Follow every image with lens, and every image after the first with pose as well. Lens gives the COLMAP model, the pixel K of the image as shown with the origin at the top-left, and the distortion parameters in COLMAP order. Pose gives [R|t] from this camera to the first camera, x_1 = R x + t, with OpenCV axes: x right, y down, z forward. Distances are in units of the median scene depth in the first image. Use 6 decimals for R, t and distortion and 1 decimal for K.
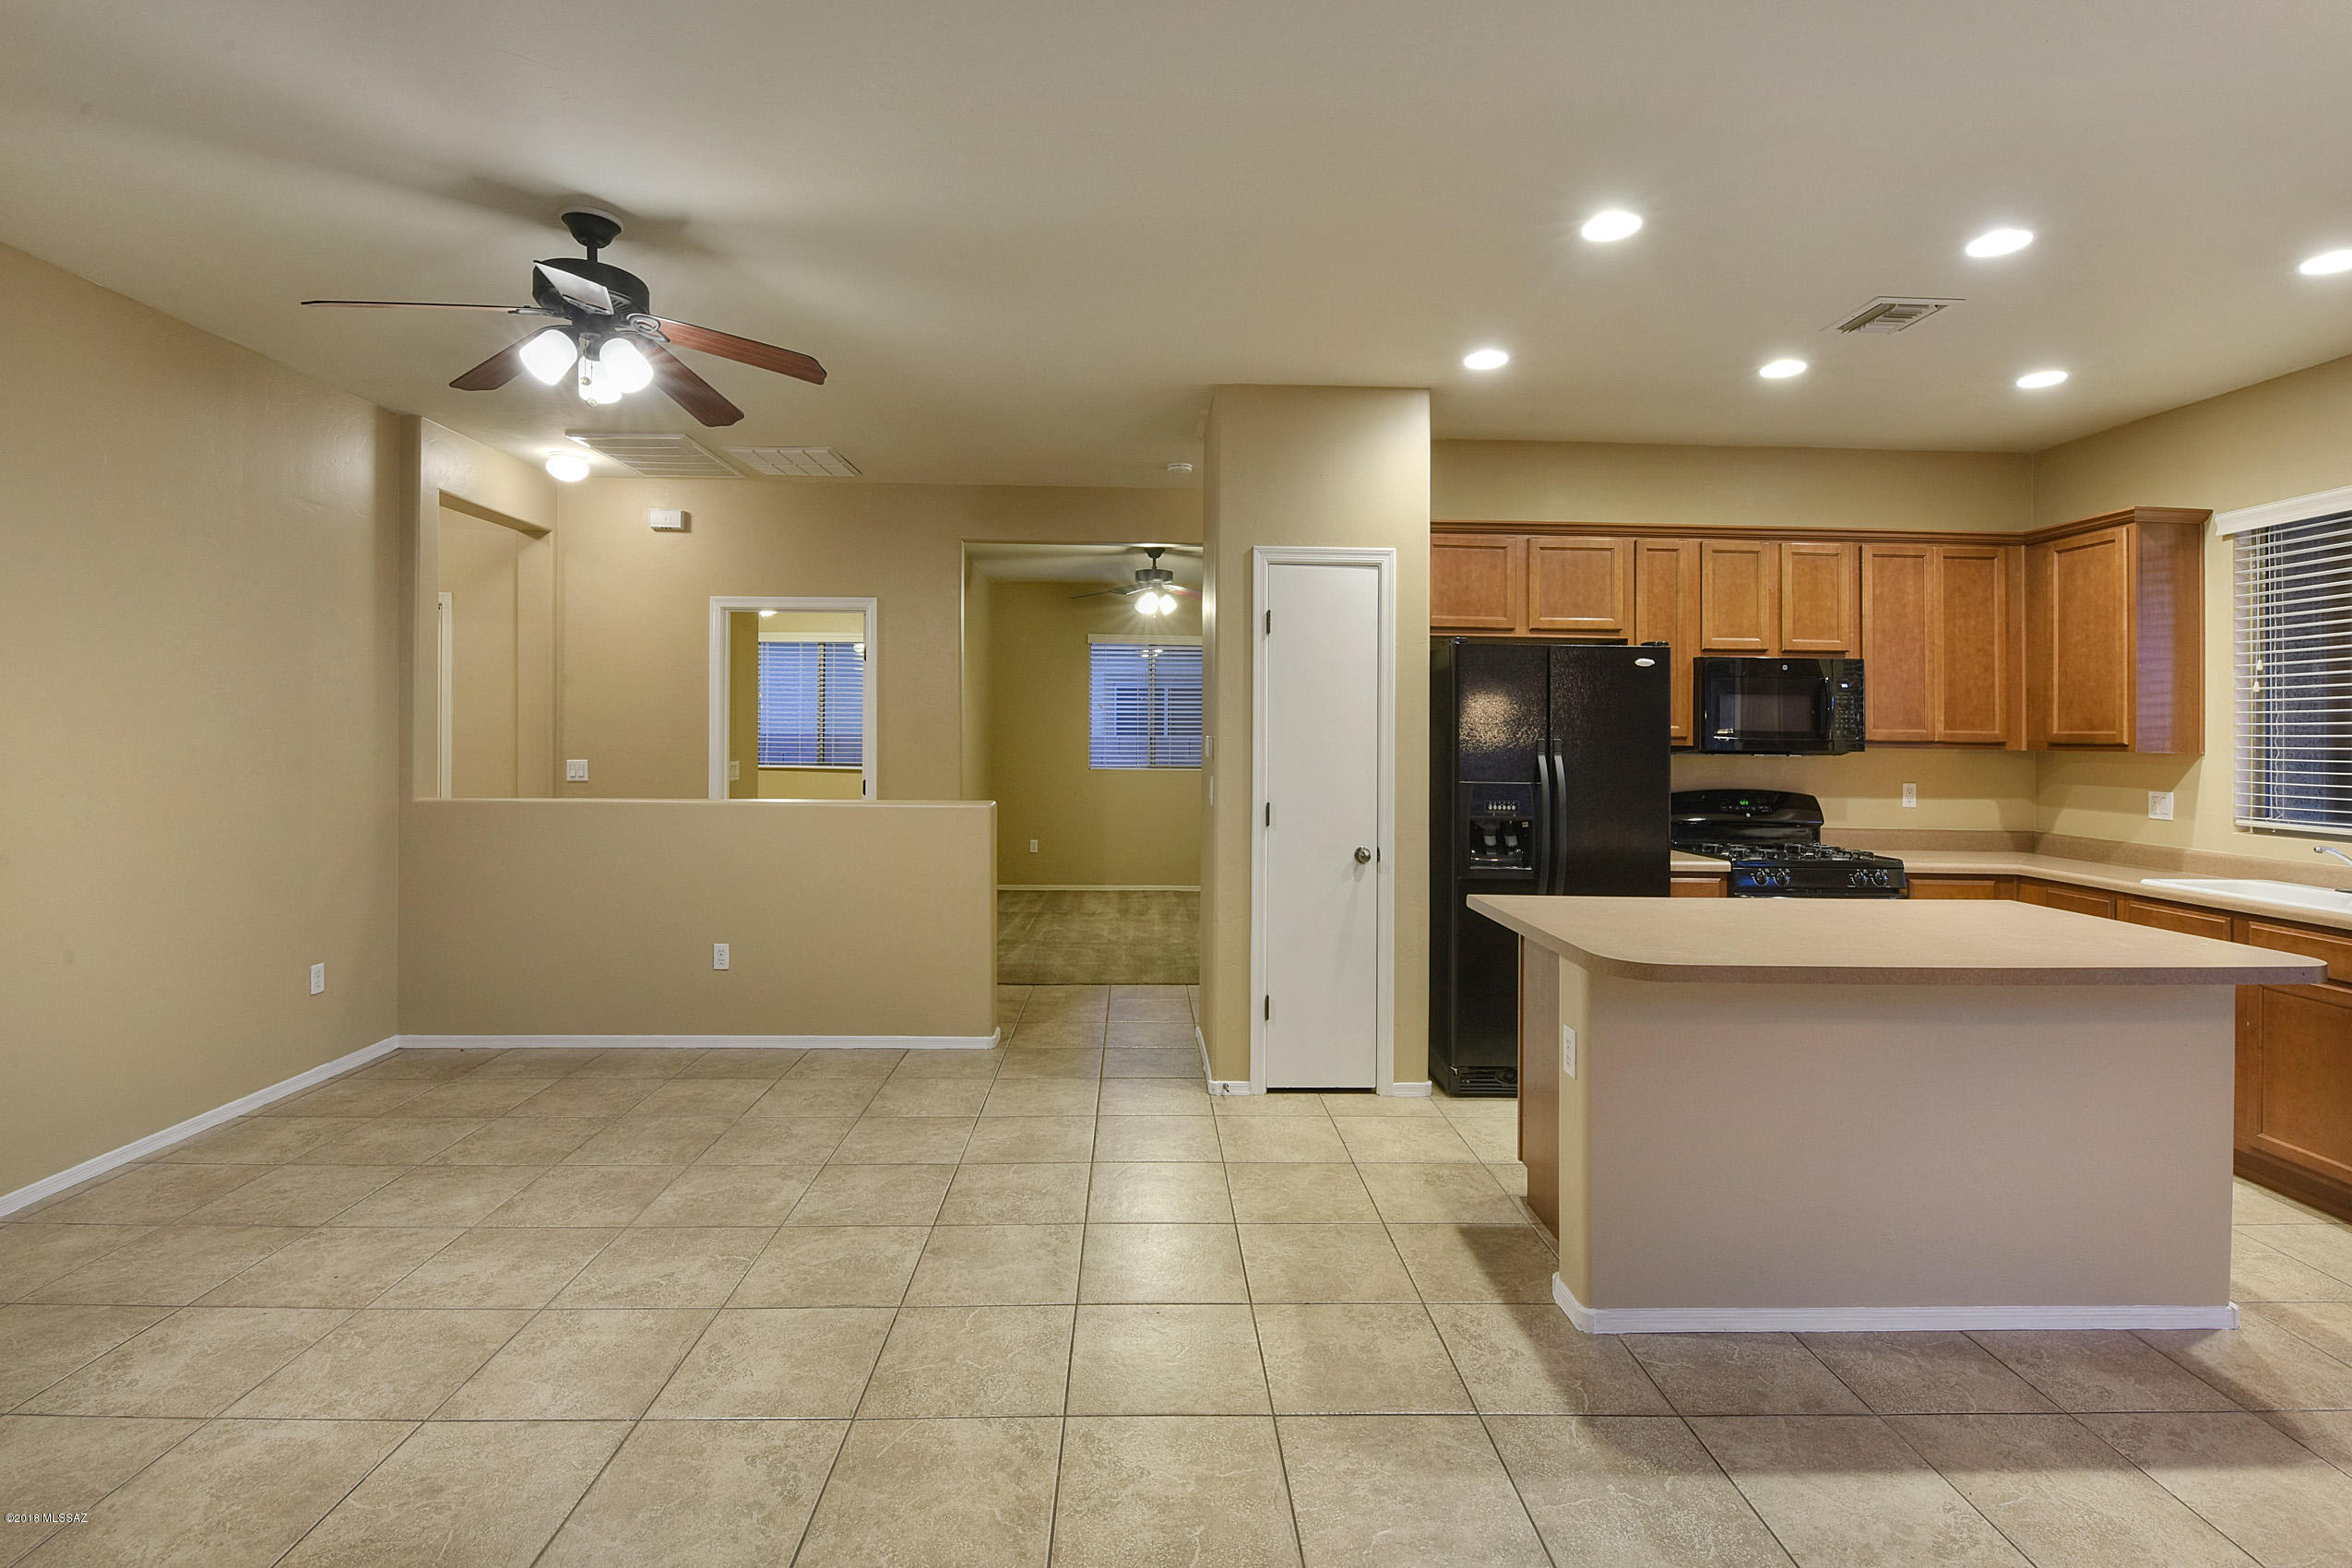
lens RADIAL K [[1058.0, 0, 1172.5], [0, 1058.0, 723.0], [0, 0, 1]] dist [-0.023126, 0.044718]
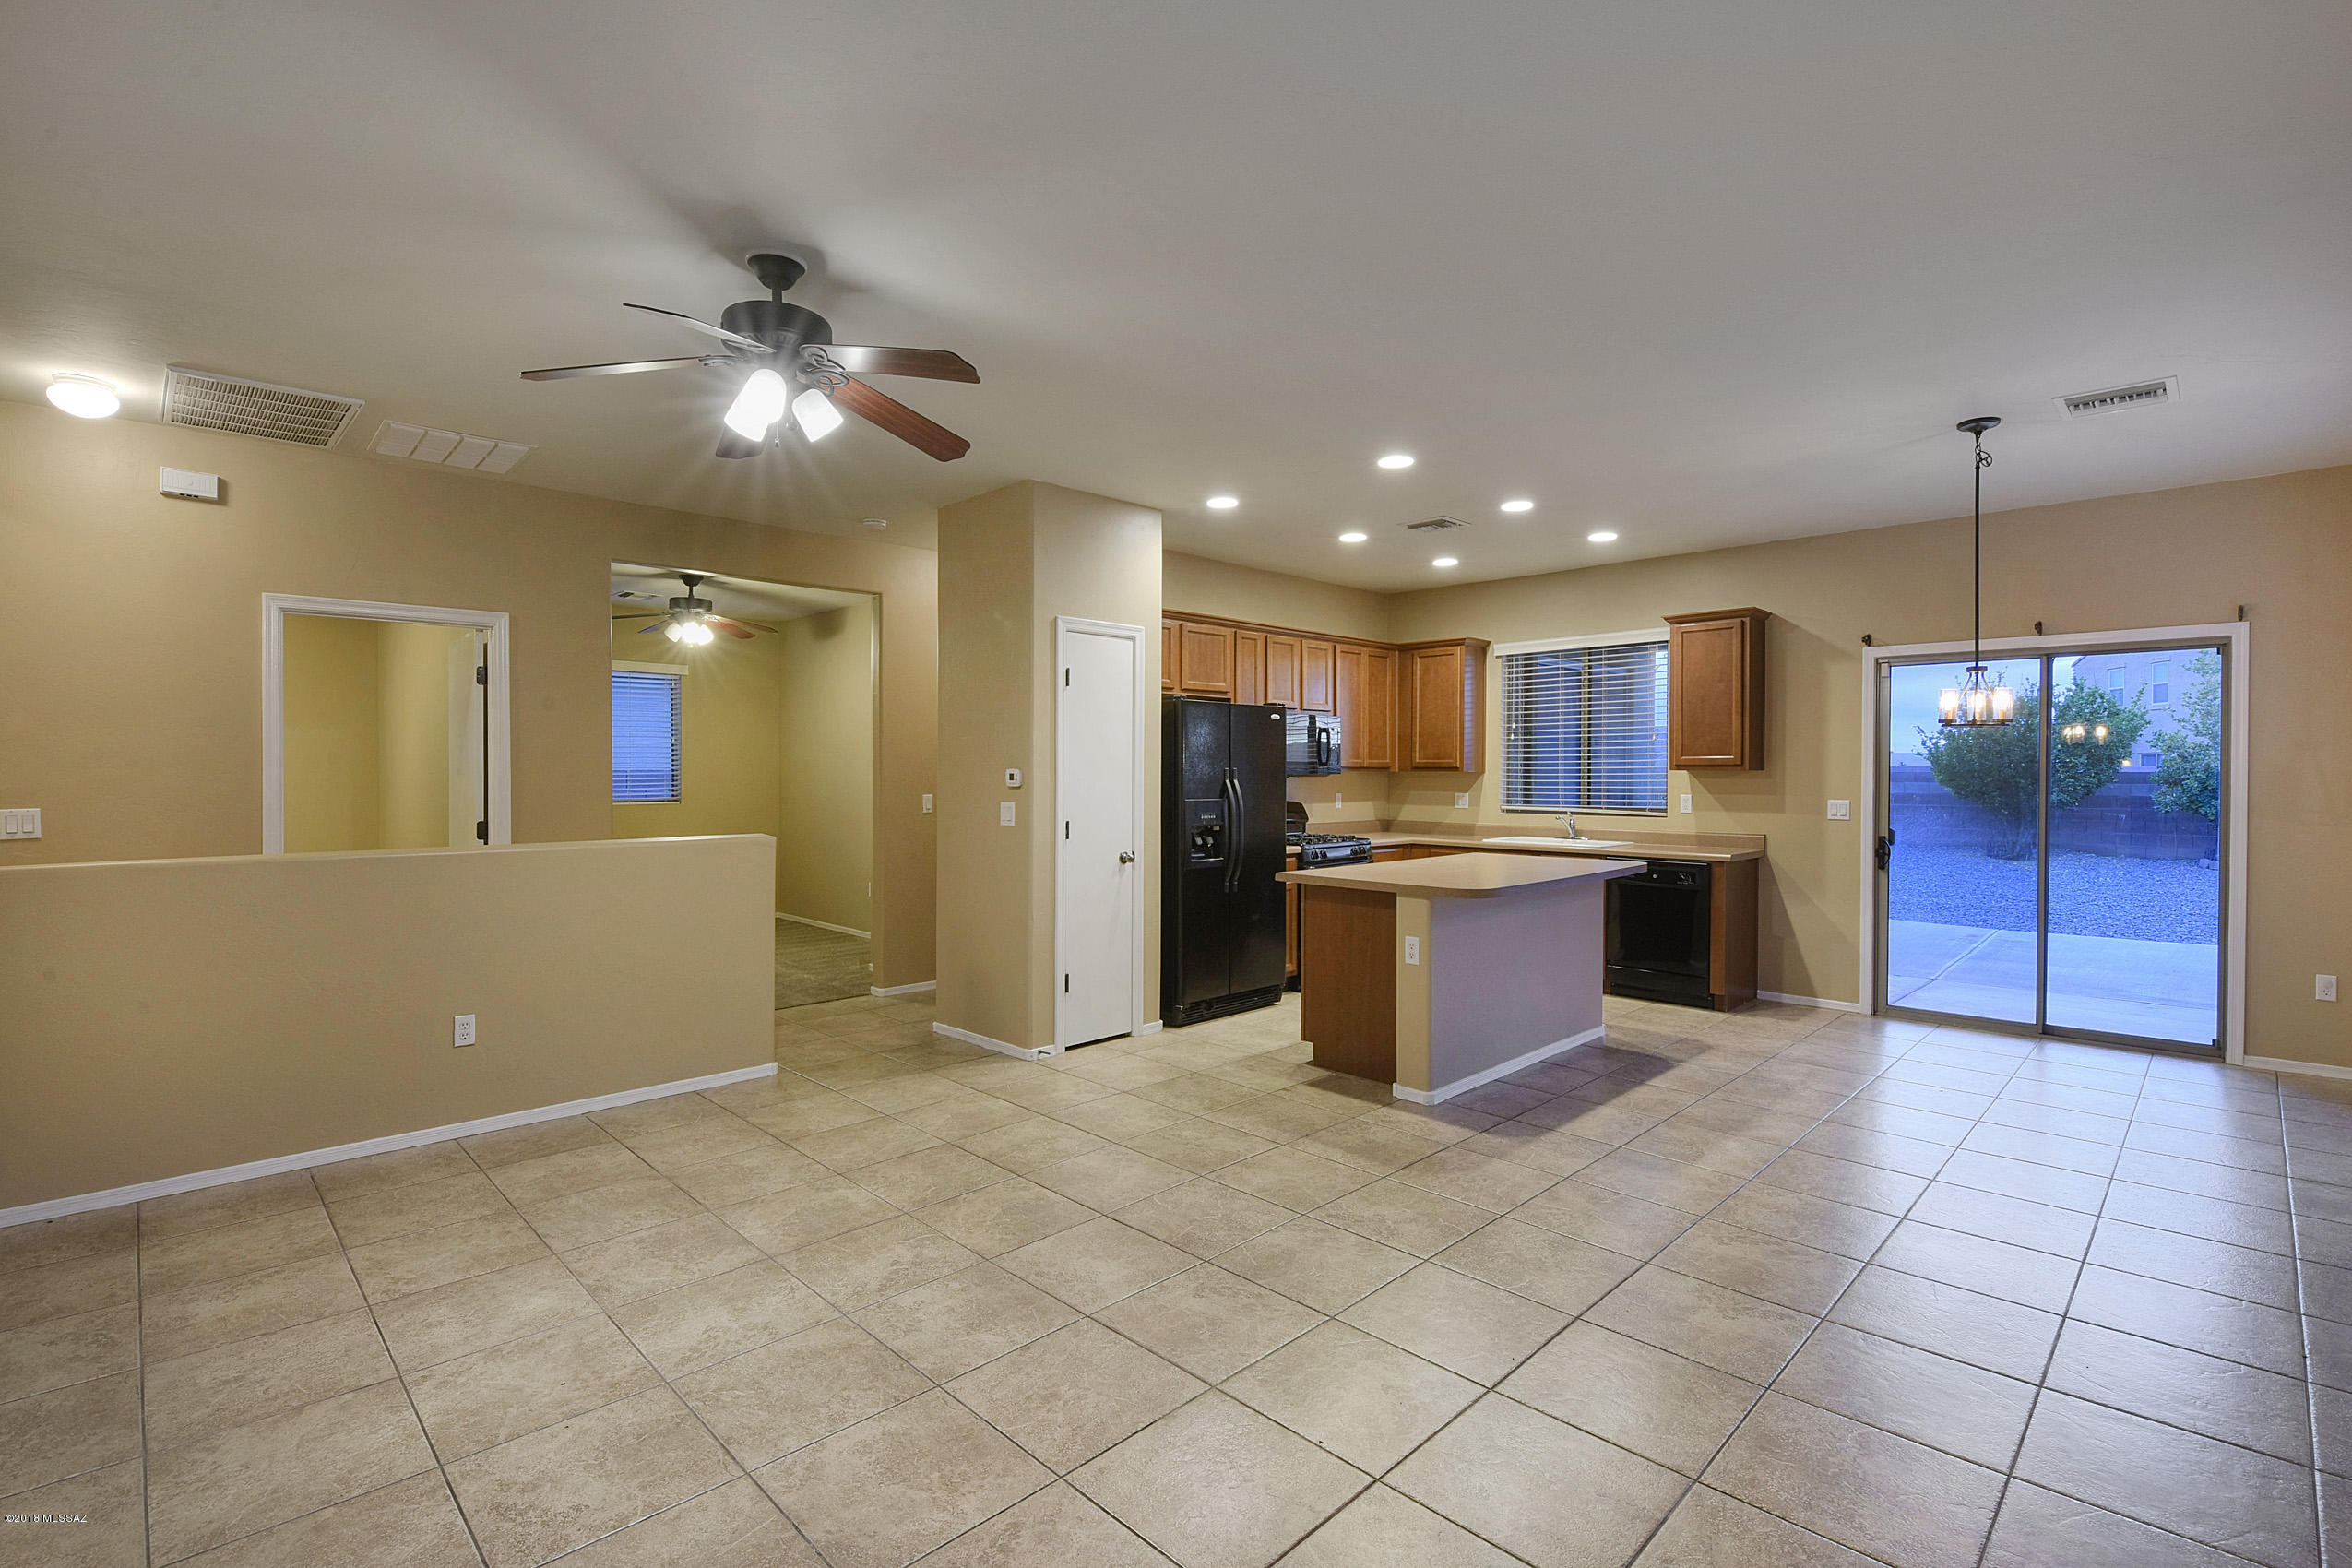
lens RADIAL K [[1022.6, 0, 1124.1], [0, 1022.6, 776.8], [0, 0, 1]] dist [-0.009614, 0.000210]
pose [[0.761562, -0.015941, 0.647896, -0.658187], [-0.000025, 0.999697, 0.024625, -0.007496], [-0.648092, -0.018770, 0.761331, 0.029264]]
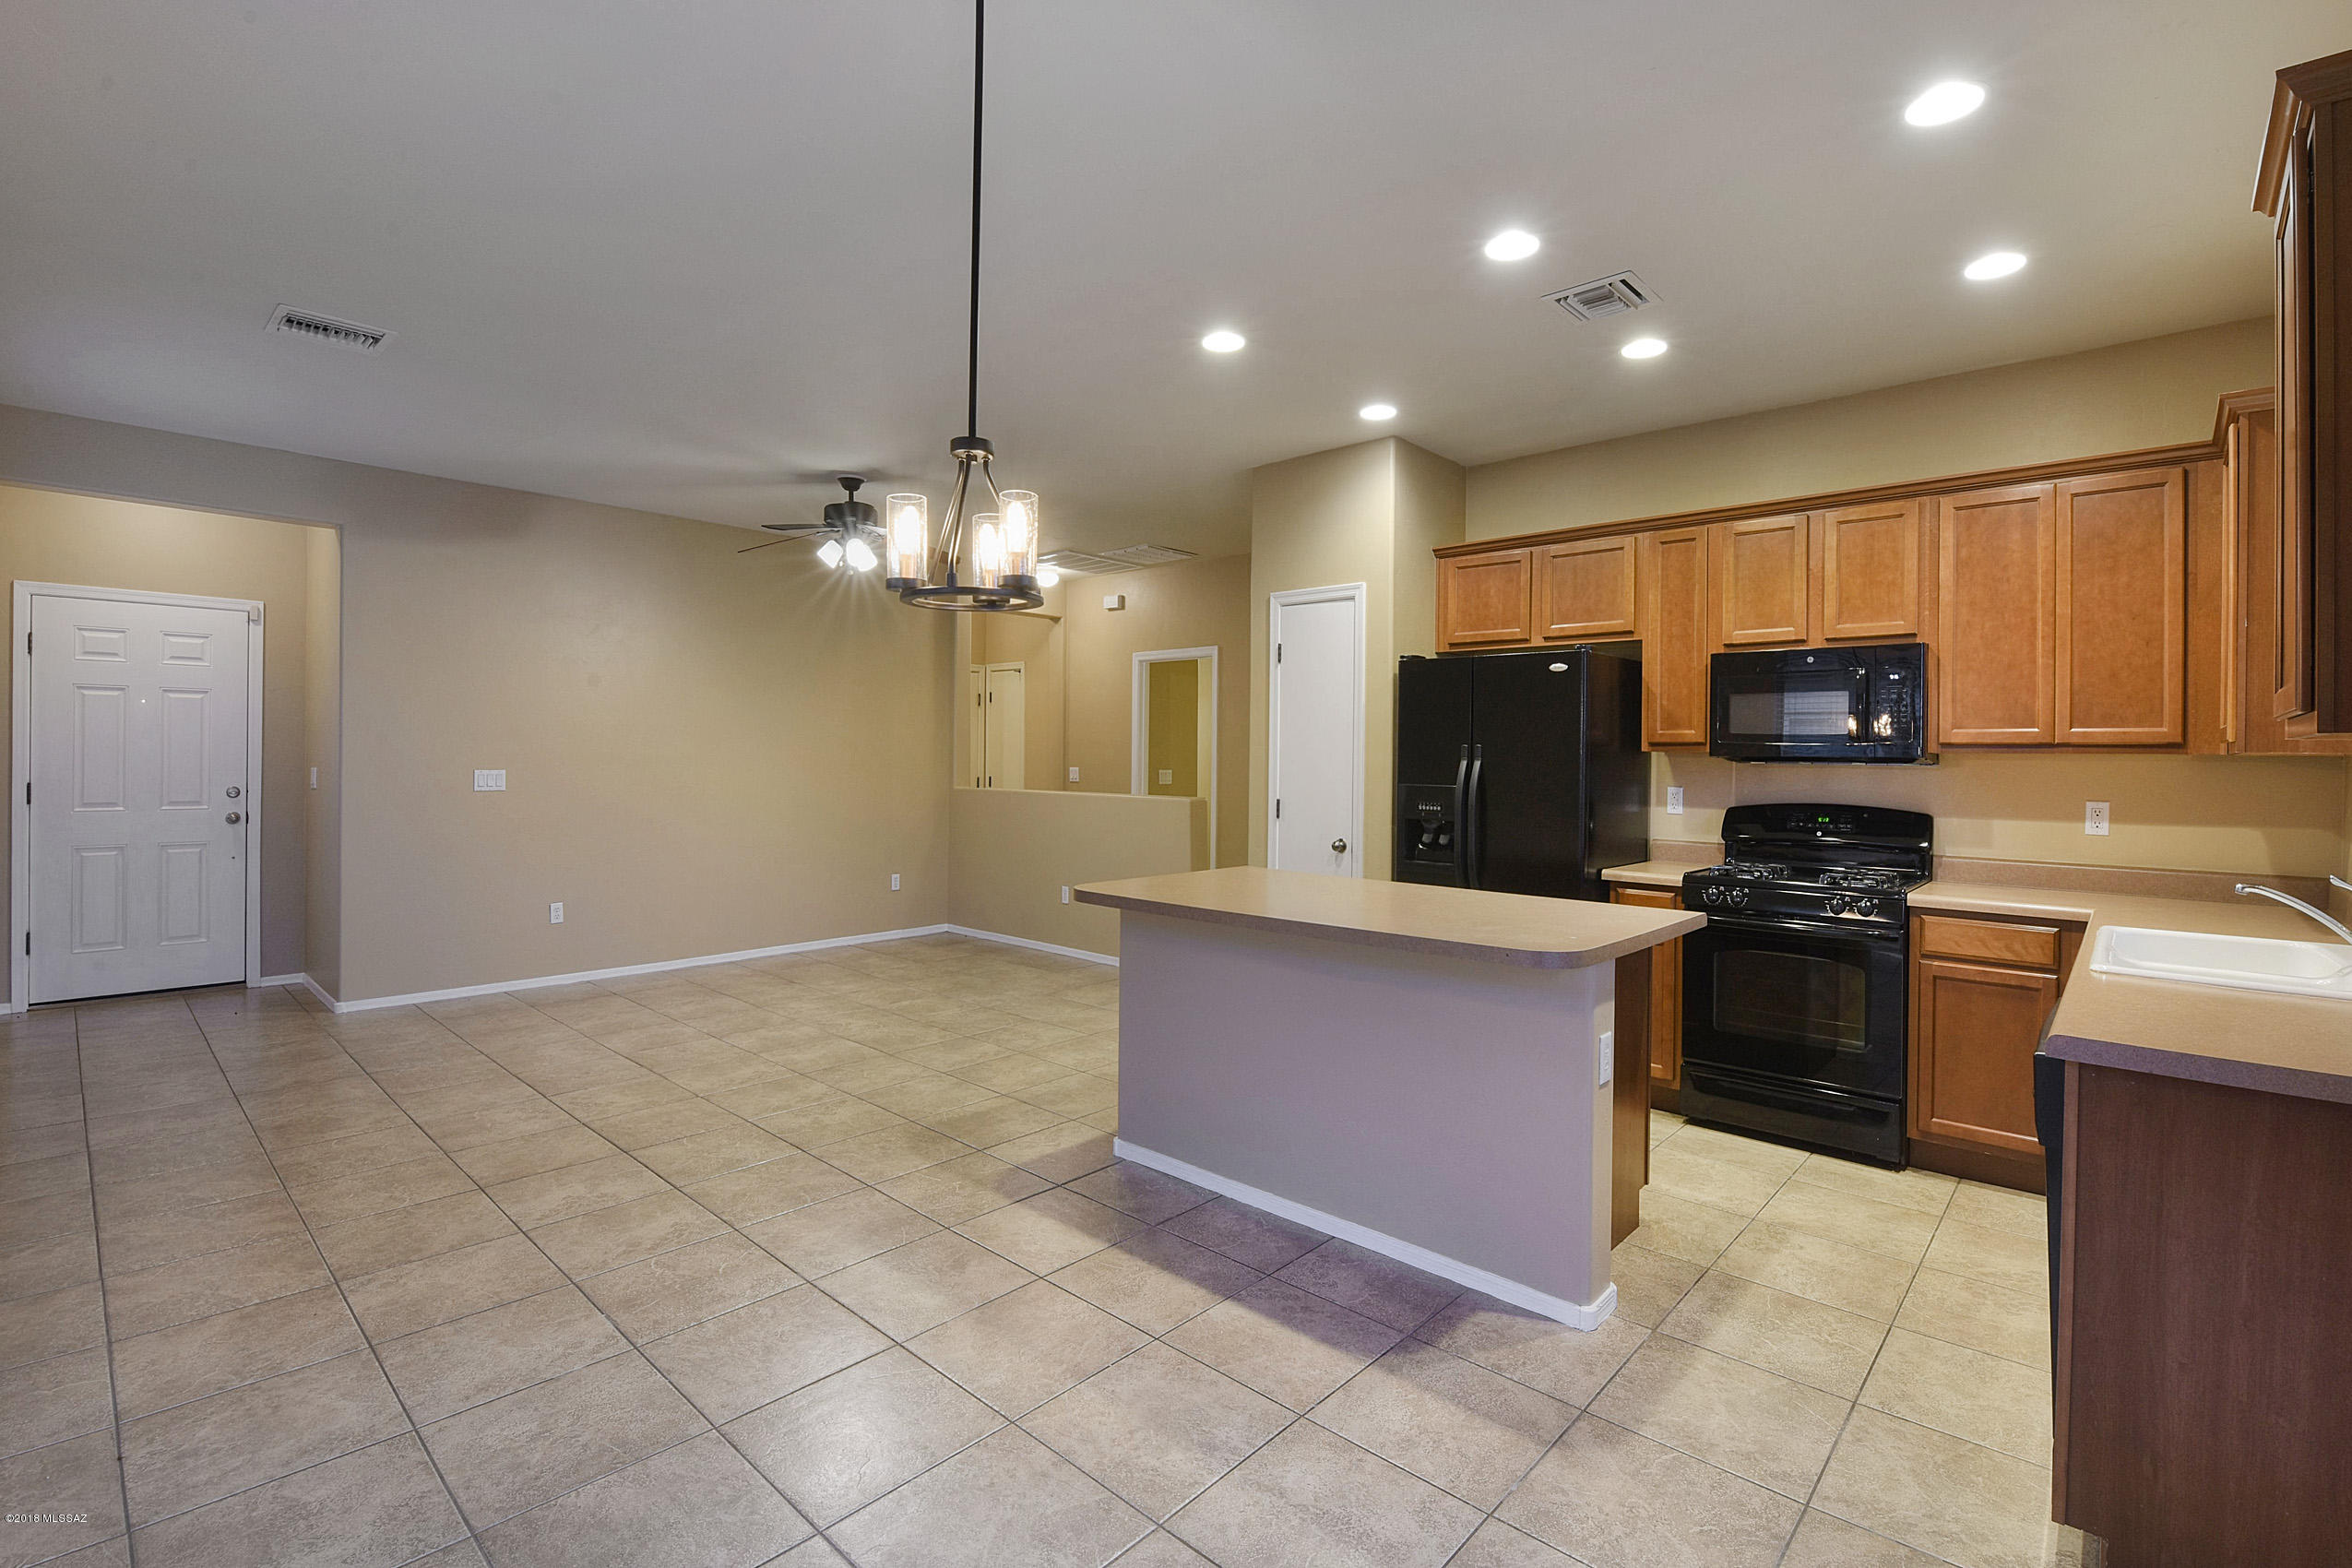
lens RADIAL K [[1043.9, 0, 1136.4], [0, 1043.9, 753.6], [0, 0, 1]] dist [0.001301, 0.000224]
pose [[0.706098, -0.005250, -0.708094, 0.855584], [0.008774, 0.999961, 0.001336, 0.019216], [0.708059, -0.007156, 0.706117, 0.015779]]
